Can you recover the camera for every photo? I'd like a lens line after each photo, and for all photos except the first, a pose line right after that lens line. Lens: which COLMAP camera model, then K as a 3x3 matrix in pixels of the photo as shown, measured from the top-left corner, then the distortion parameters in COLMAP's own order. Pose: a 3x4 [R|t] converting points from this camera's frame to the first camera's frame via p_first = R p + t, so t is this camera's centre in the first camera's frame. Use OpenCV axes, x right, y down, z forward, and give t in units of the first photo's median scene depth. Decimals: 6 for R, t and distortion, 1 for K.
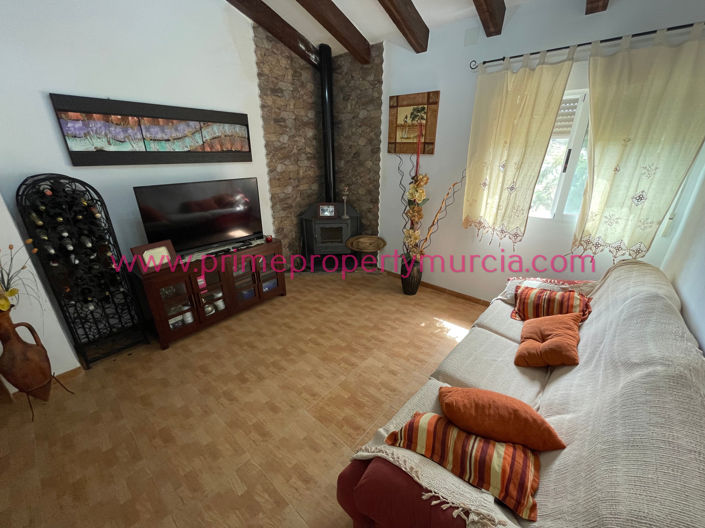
lens RADIAL K [[284.9, 0, 352.5], [0, 284.9, 264.0], [0, 0, 1]] dist [-0.000440, -0.000192]
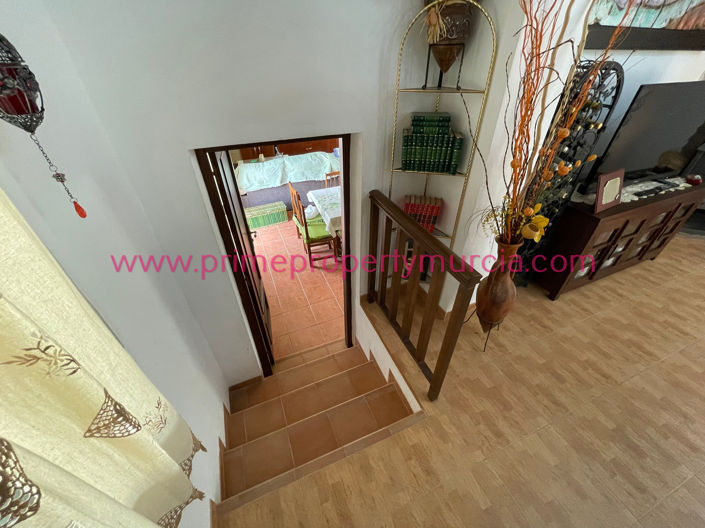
lens RADIAL K [[284.9, 0, 352.5], [0, 284.9, 264.0], [0, 0, 1]] dist [-0.000440, -0.000192]
pose [[0.895767, 0.263436, -0.358055, -0.830880], [-0.163141, 0.944097, 0.286473, 0.045400], [0.413506, -0.198199, 0.888667, 0.012886]]
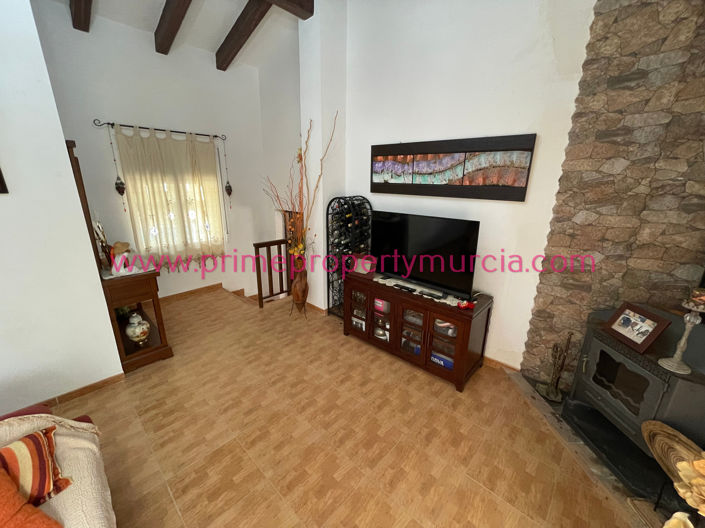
lens RADIAL K [[284.9, 0, 352.5], [0, 284.9, 264.0], [0, 0, 1]] dist [-0.000440, -0.000192]
pose [[-0.028889, 0.283905, -0.958417, 0.410114], [-0.385987, 0.881280, 0.272690, -0.299307], [0.922052, 0.377814, 0.084124, 0.727840]]
